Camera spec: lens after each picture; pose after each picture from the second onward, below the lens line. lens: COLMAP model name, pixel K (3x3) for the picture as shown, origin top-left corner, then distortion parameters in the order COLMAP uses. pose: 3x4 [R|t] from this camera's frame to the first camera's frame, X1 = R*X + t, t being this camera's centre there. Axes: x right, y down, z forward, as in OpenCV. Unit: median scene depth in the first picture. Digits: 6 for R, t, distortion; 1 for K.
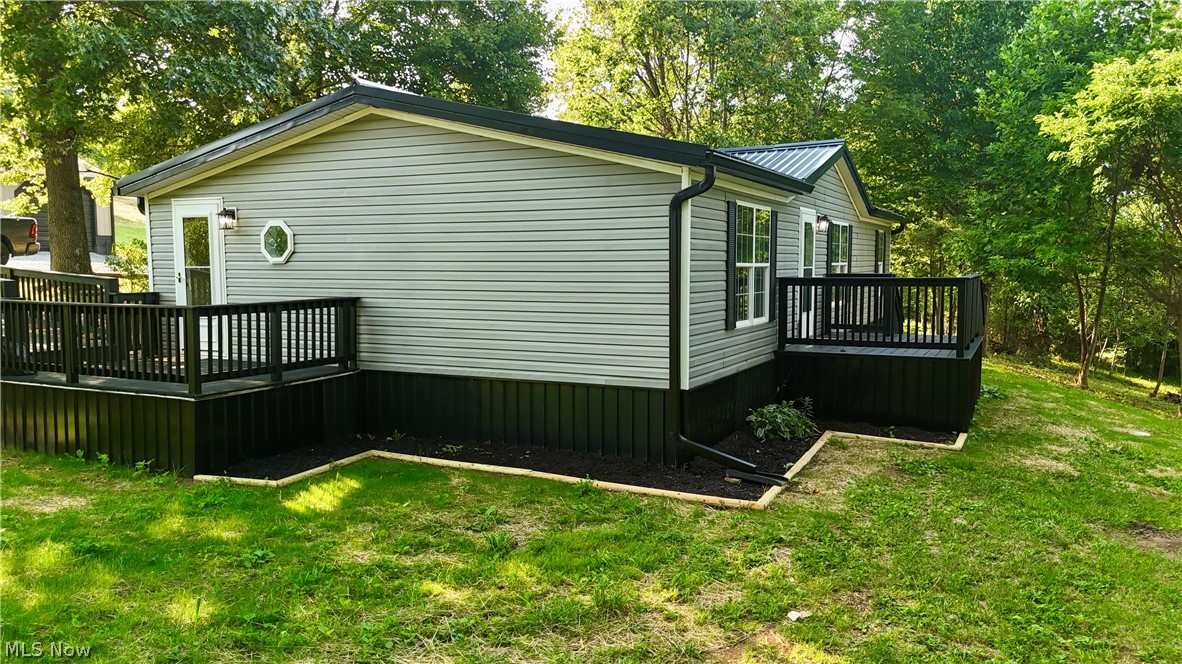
lens RADIAL K [[880.3, 0, 594.2], [0, 880.3, 327.8], [0, 0, 1]] dist [0.059211, -0.056291]
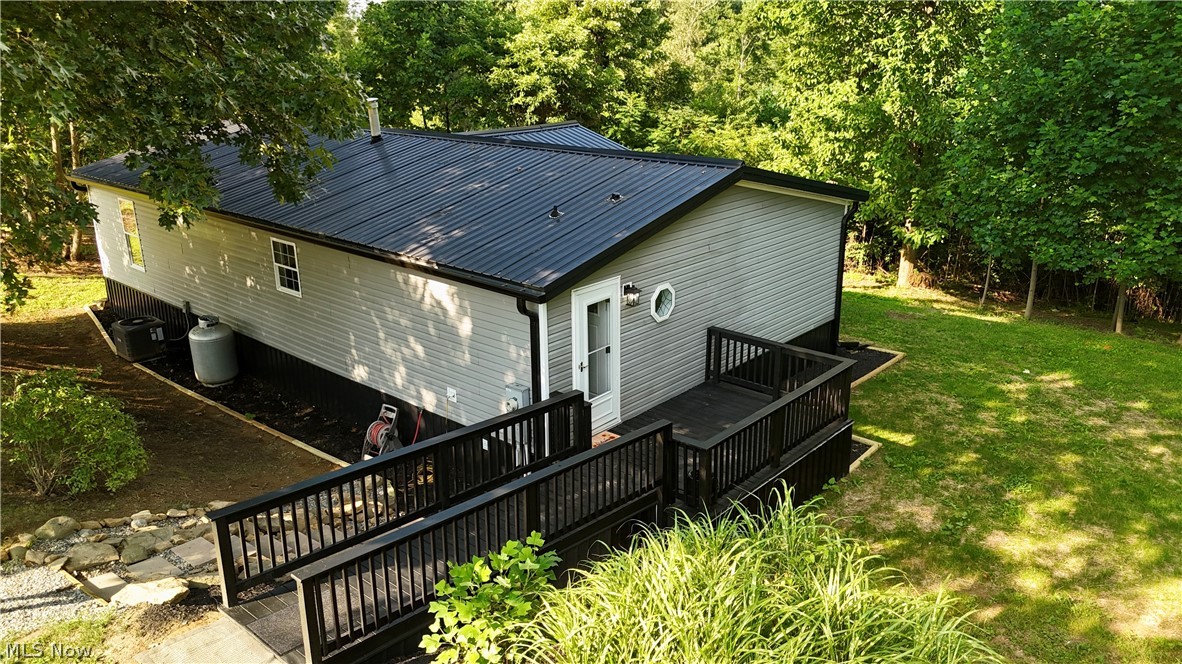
lens RADIAL K [[880.3, 0, 592.0], [0, 880.3, 332.1], [0, 0, 1]] dist [0.059211, -0.056291]
pose [[0.275035, -0.307728, 0.910857, -1.807263], [0.083671, 0.951460, 0.296181, -0.512131], [-0.957787, -0.005248, 0.287432, 0.975120]]
